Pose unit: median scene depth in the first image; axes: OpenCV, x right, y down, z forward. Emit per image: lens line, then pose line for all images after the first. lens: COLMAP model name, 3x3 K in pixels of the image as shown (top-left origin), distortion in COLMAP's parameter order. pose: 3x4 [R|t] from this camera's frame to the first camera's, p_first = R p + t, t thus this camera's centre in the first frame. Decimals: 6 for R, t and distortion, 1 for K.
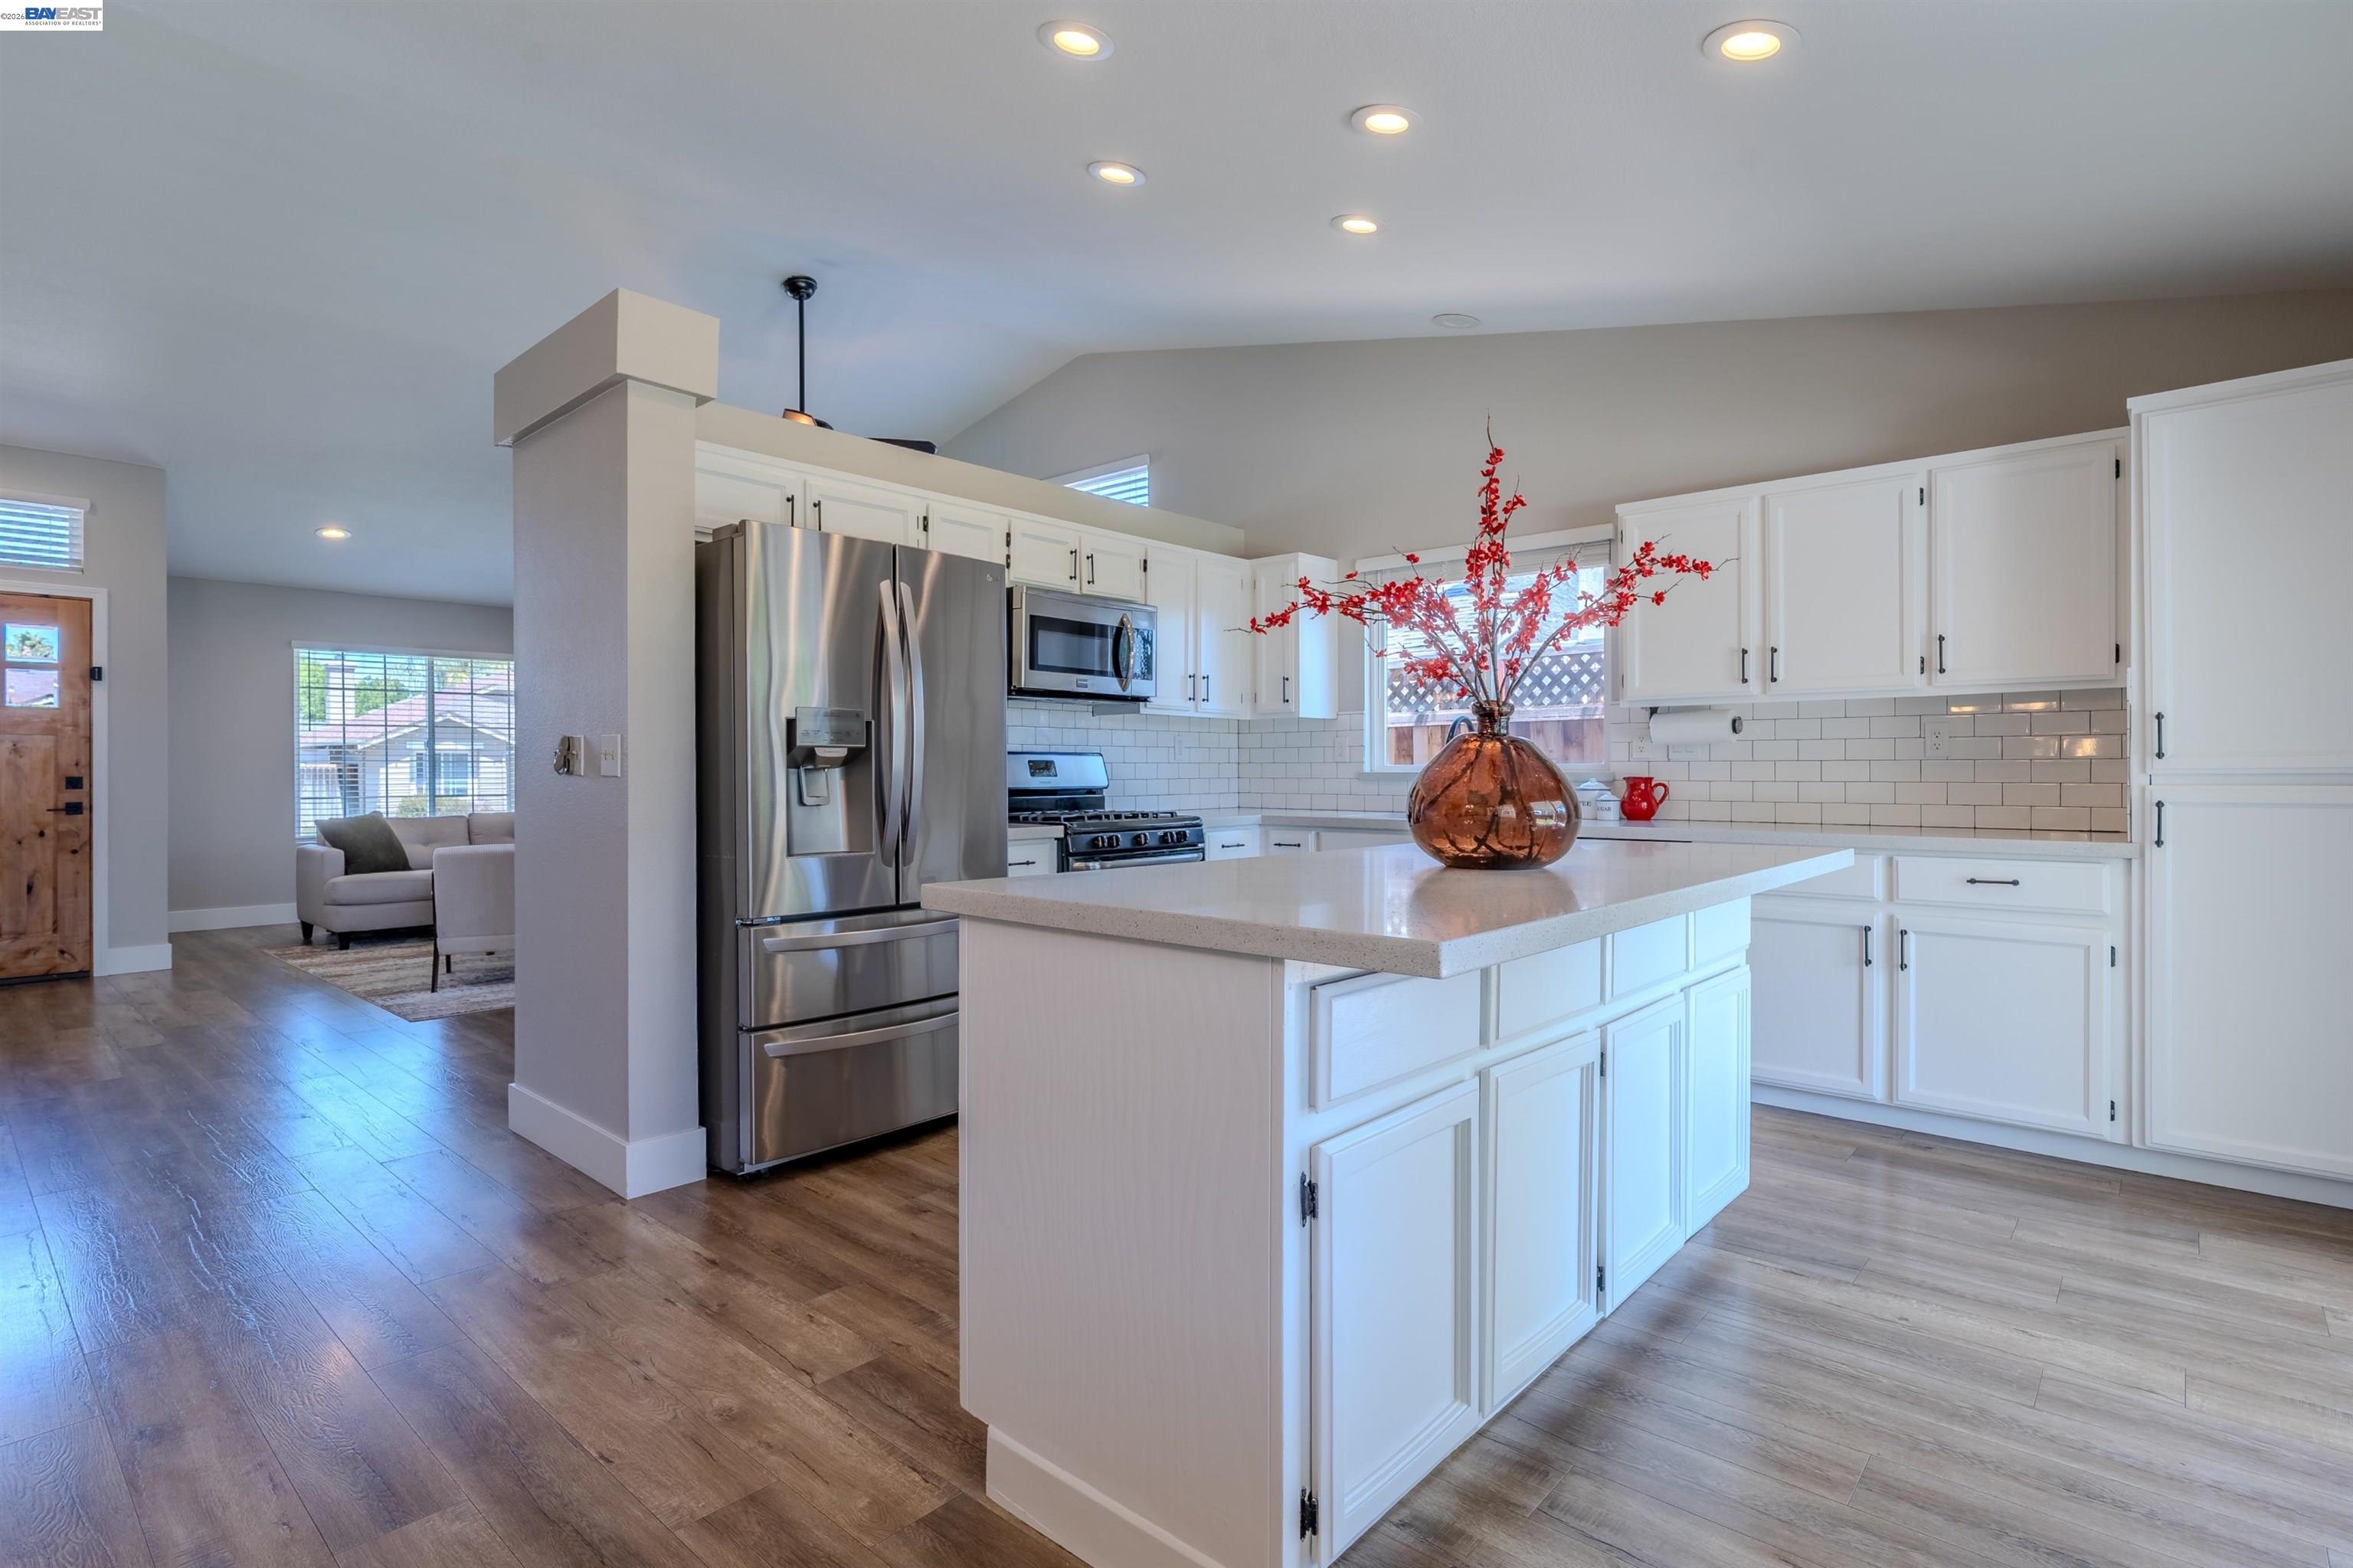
lens RADIAL K [[1145.8, 0, 1168.6], [0, 1145.8, 775.4], [0, 0, 1]] dist [-0.005399, 0.000406]
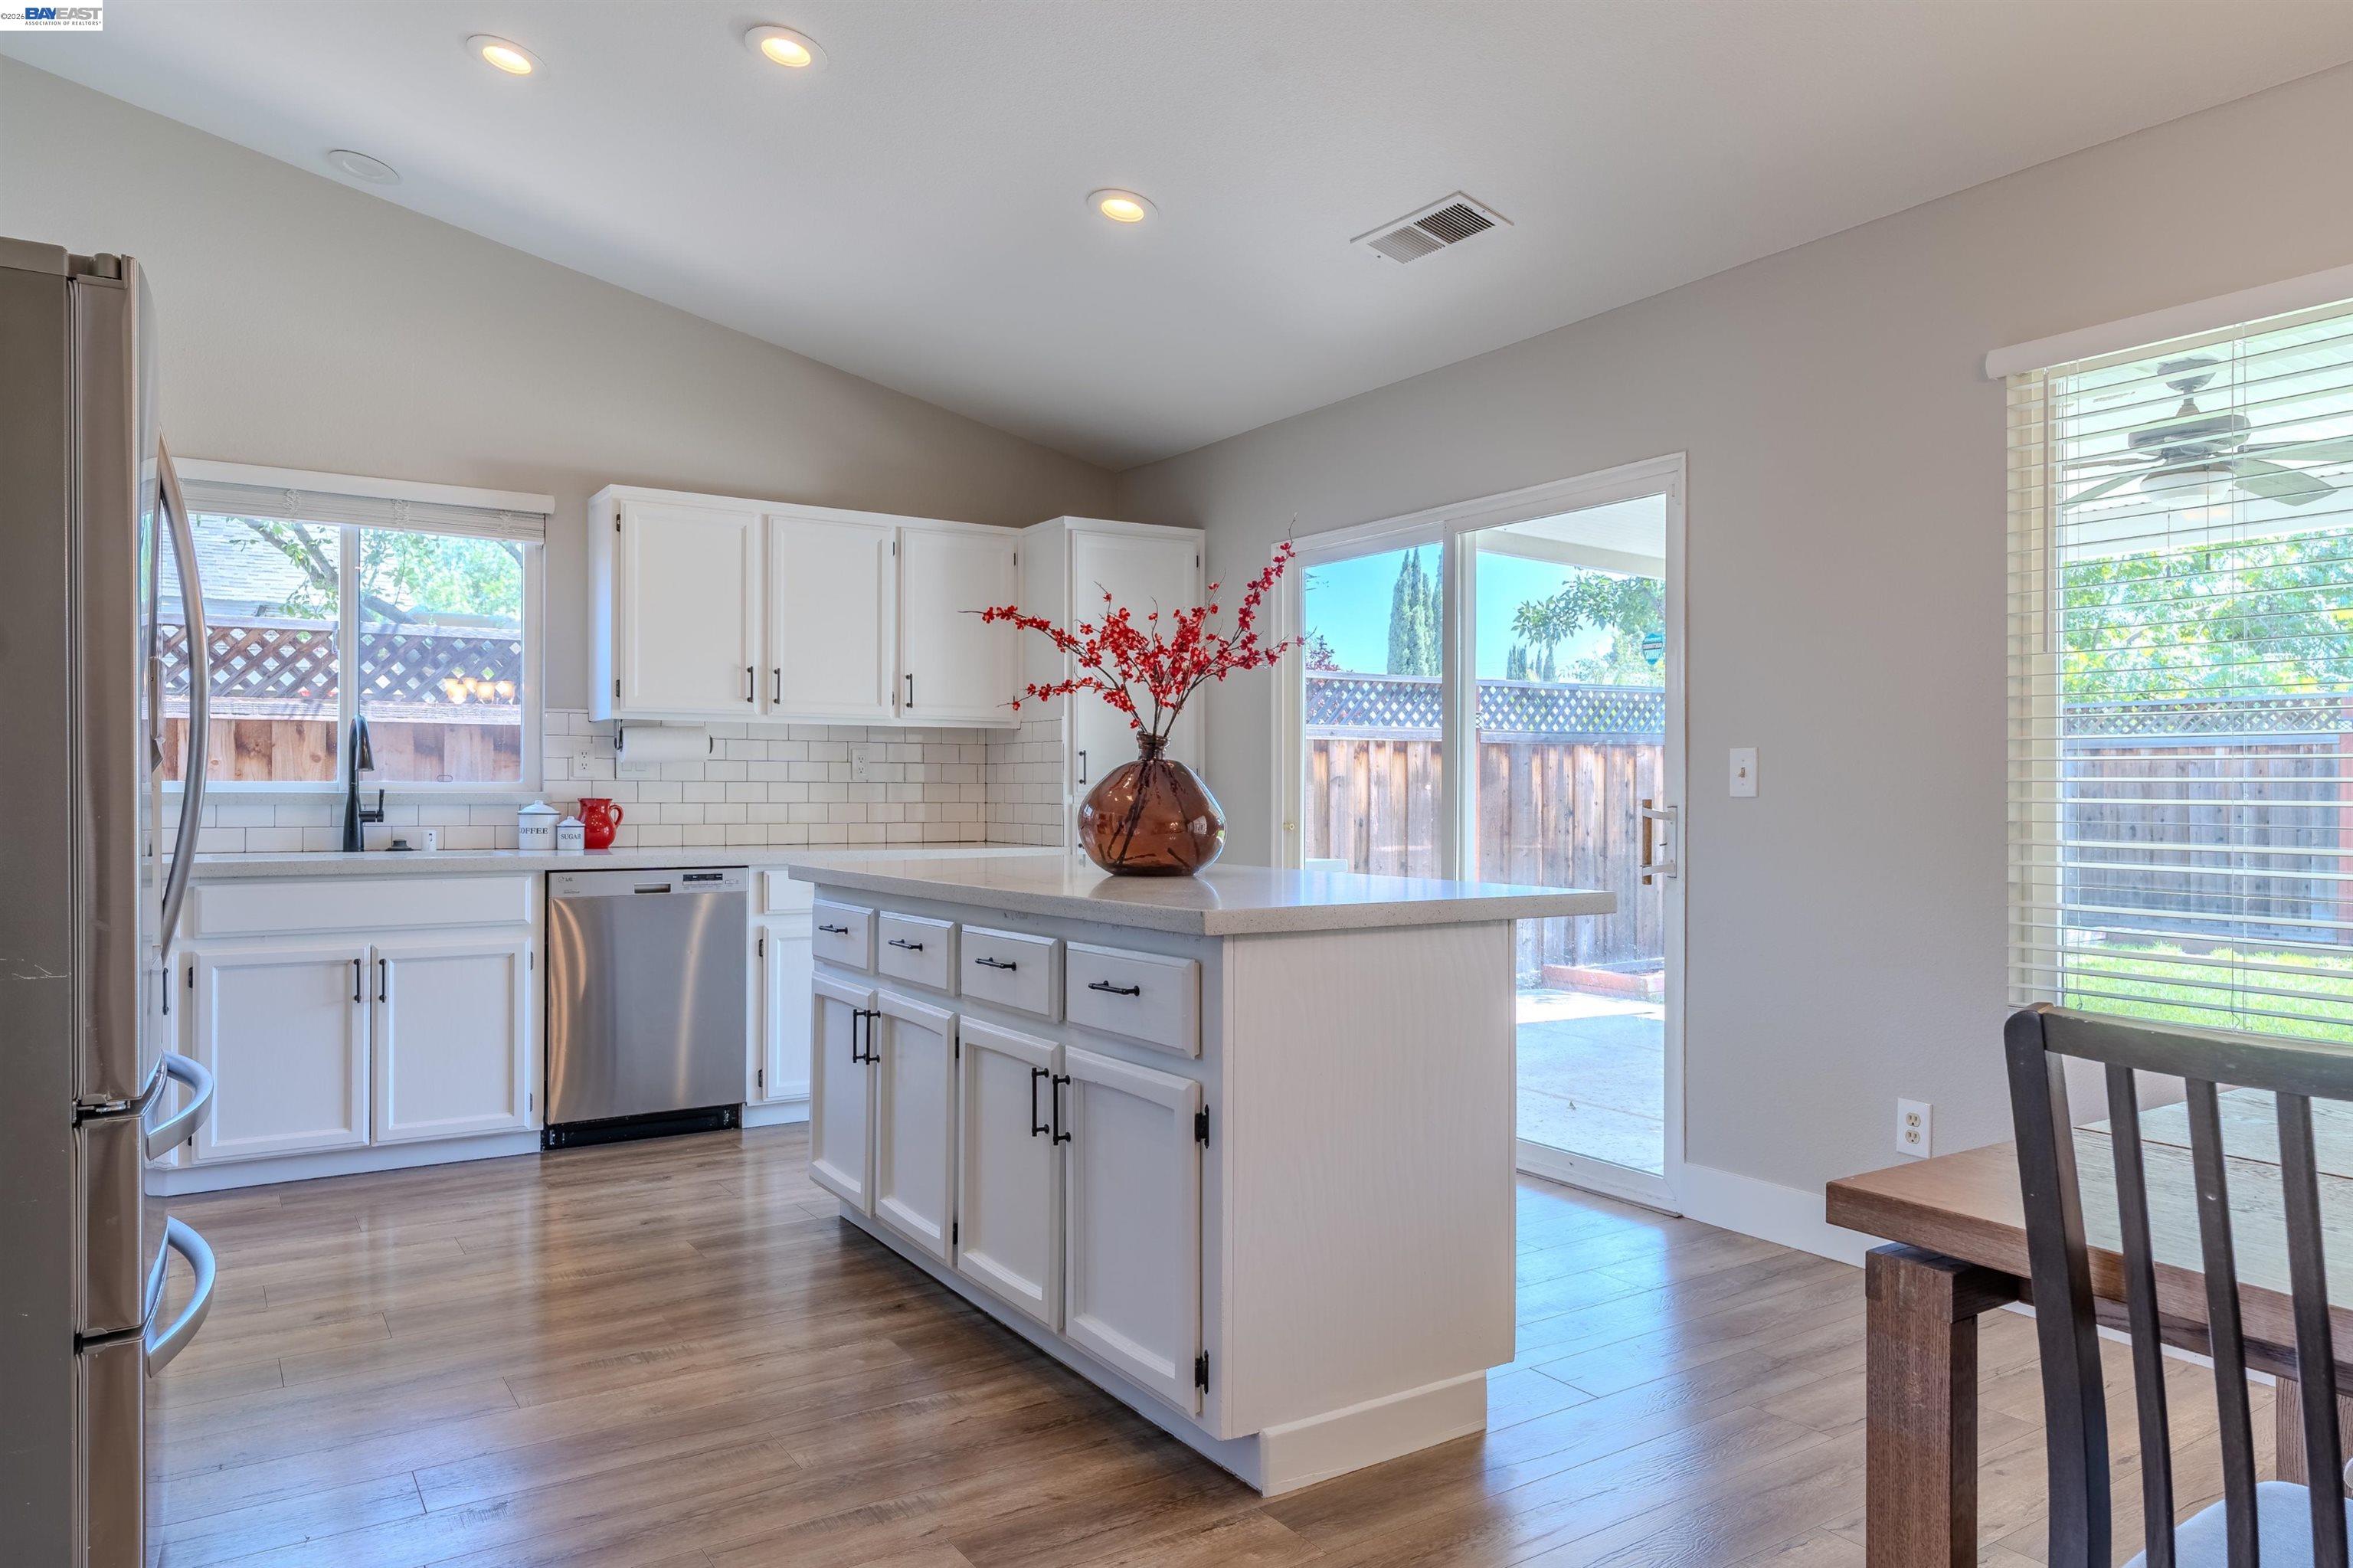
lens RADIAL K [[1515.3, 0, 1175.6], [0, 1515.3, 789.7], [0, 0, 1]] dist [-0.001990, -0.000024]
pose [[0.253286, 0.004464, 0.967381, -0.553892], [0.000782, 0.999988, -0.004819, 0.000518], [-0.967391, 0.001977, 0.253279, 0.271253]]
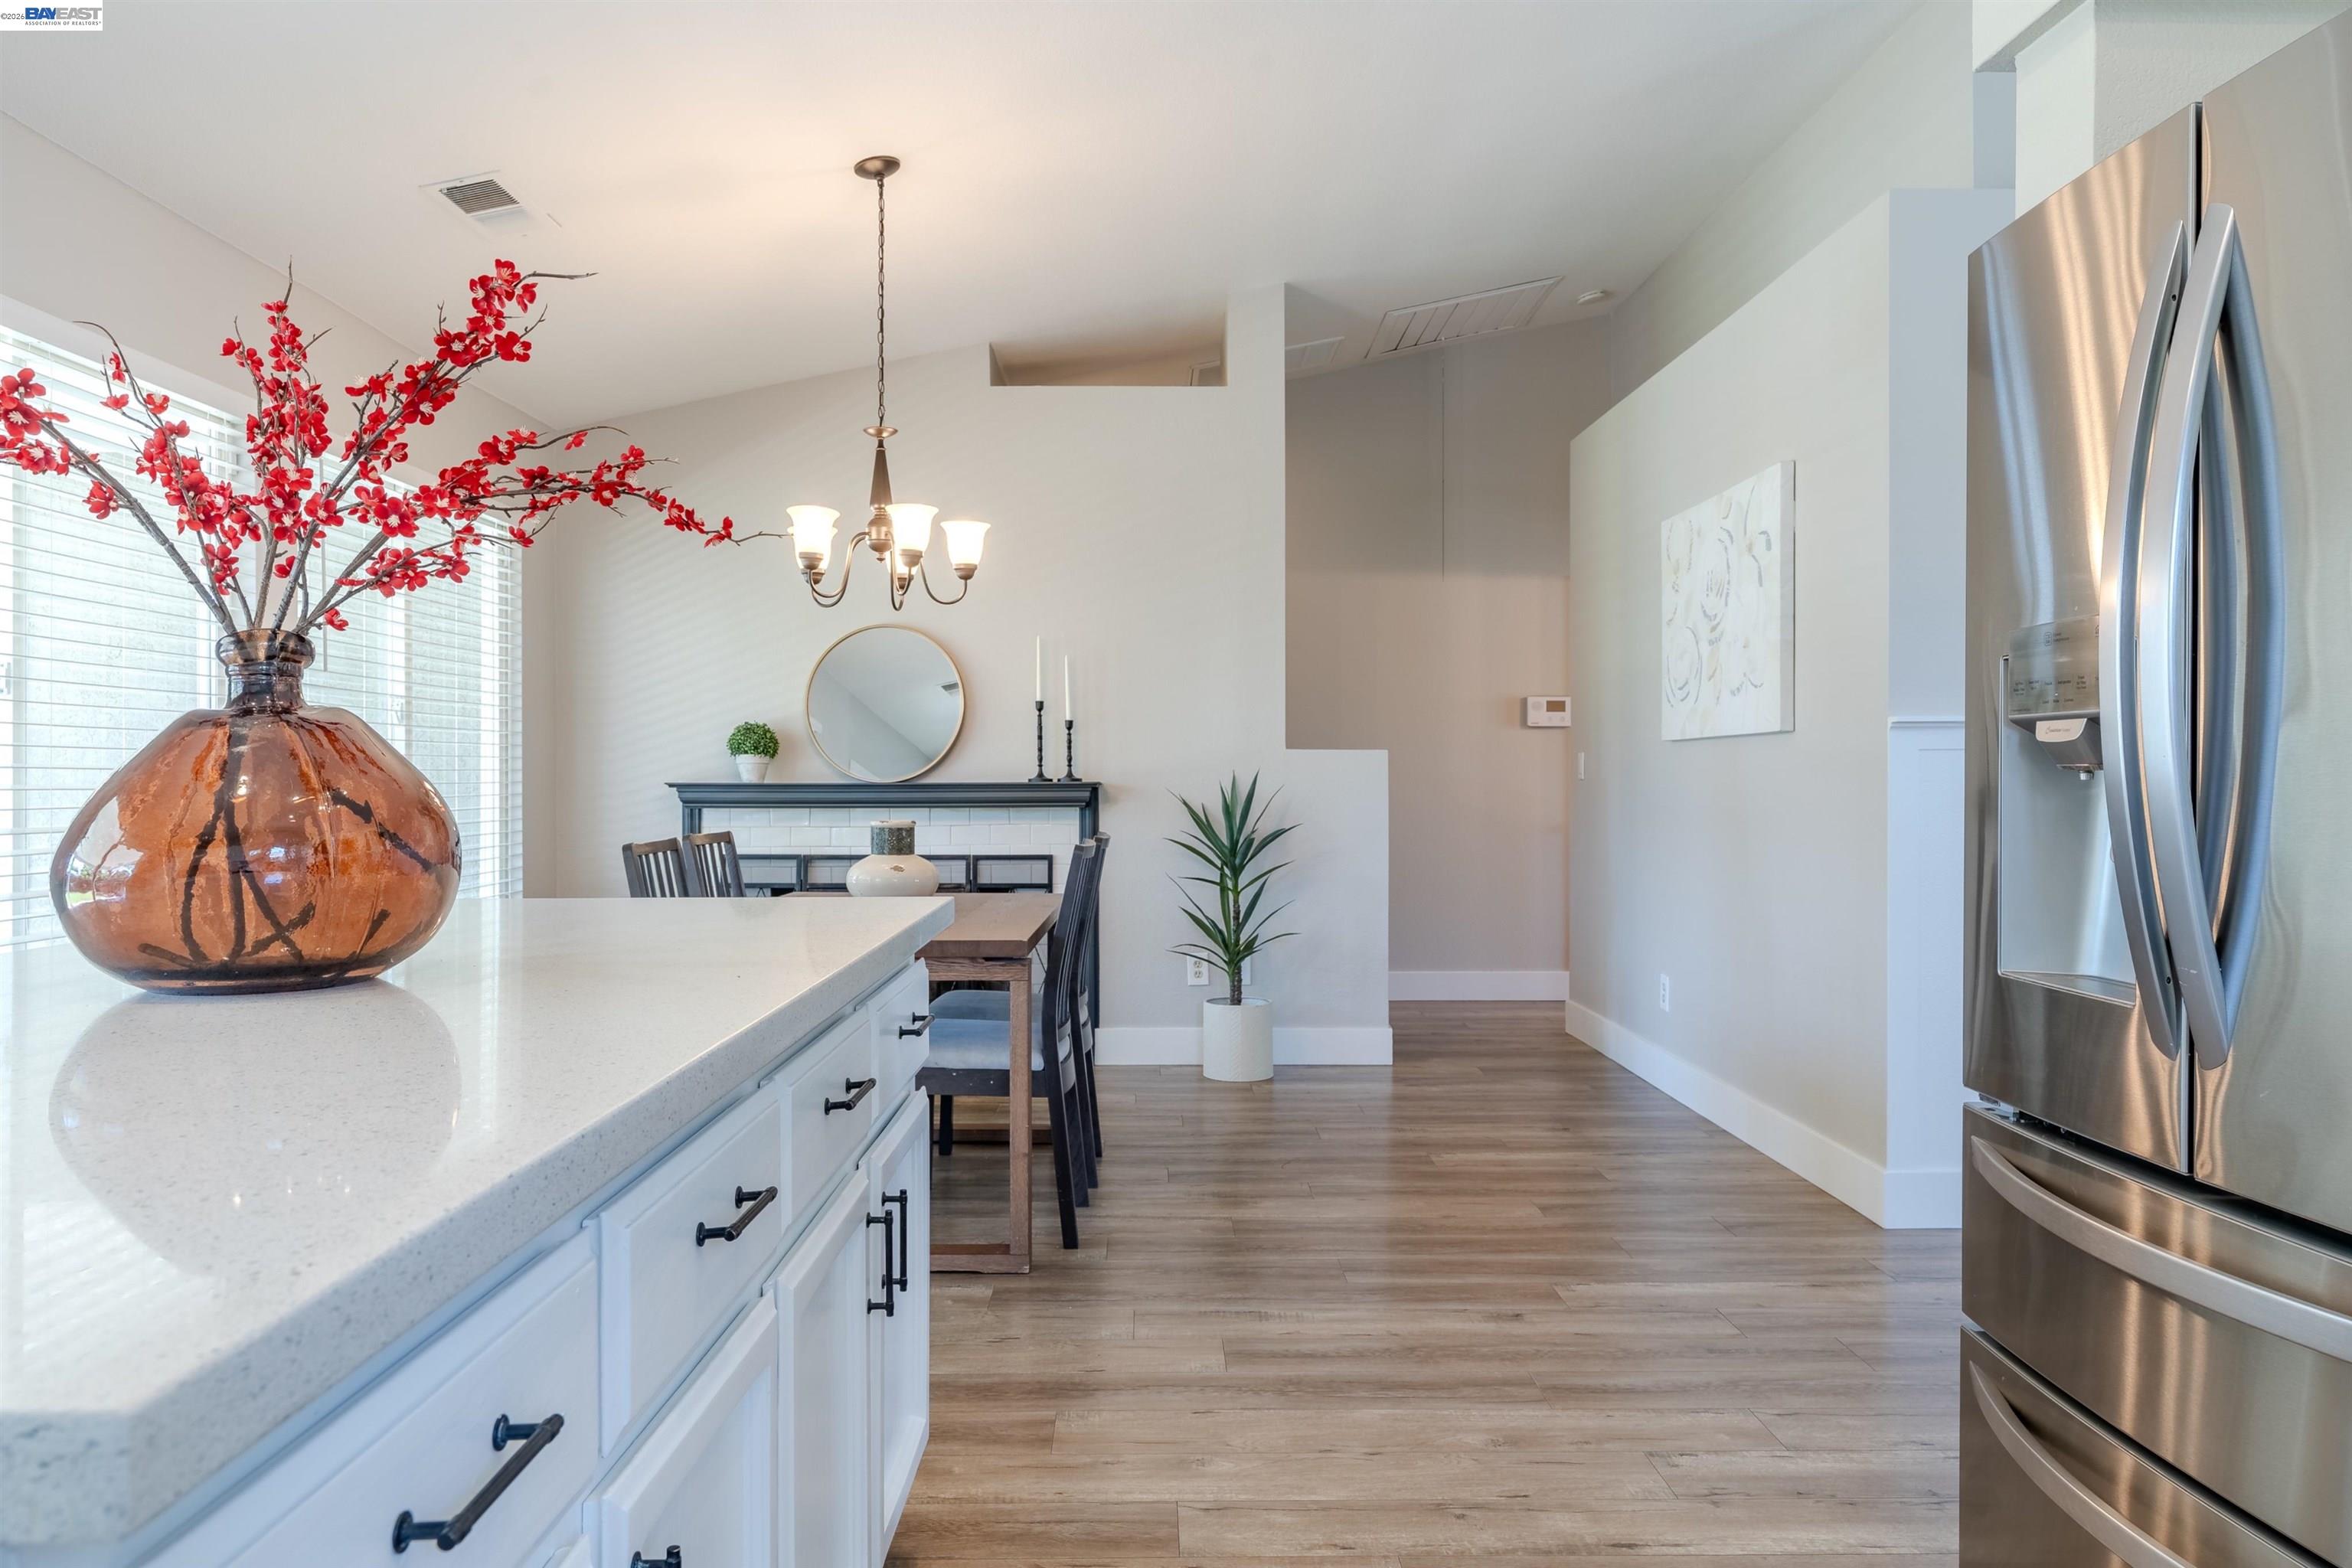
lens RADIAL K [[1540.7, 0, 1173.3], [0, 1540.7, 777.2], [0, 0, 1]] dist [-0.000826, 0.000681]
pose [[-0.732397, 0.002977, -0.680872, 0.203516], [-0.000563, 0.999987, 0.004978, -0.004474], [0.680878, 0.004030, -0.732386, 0.798033]]
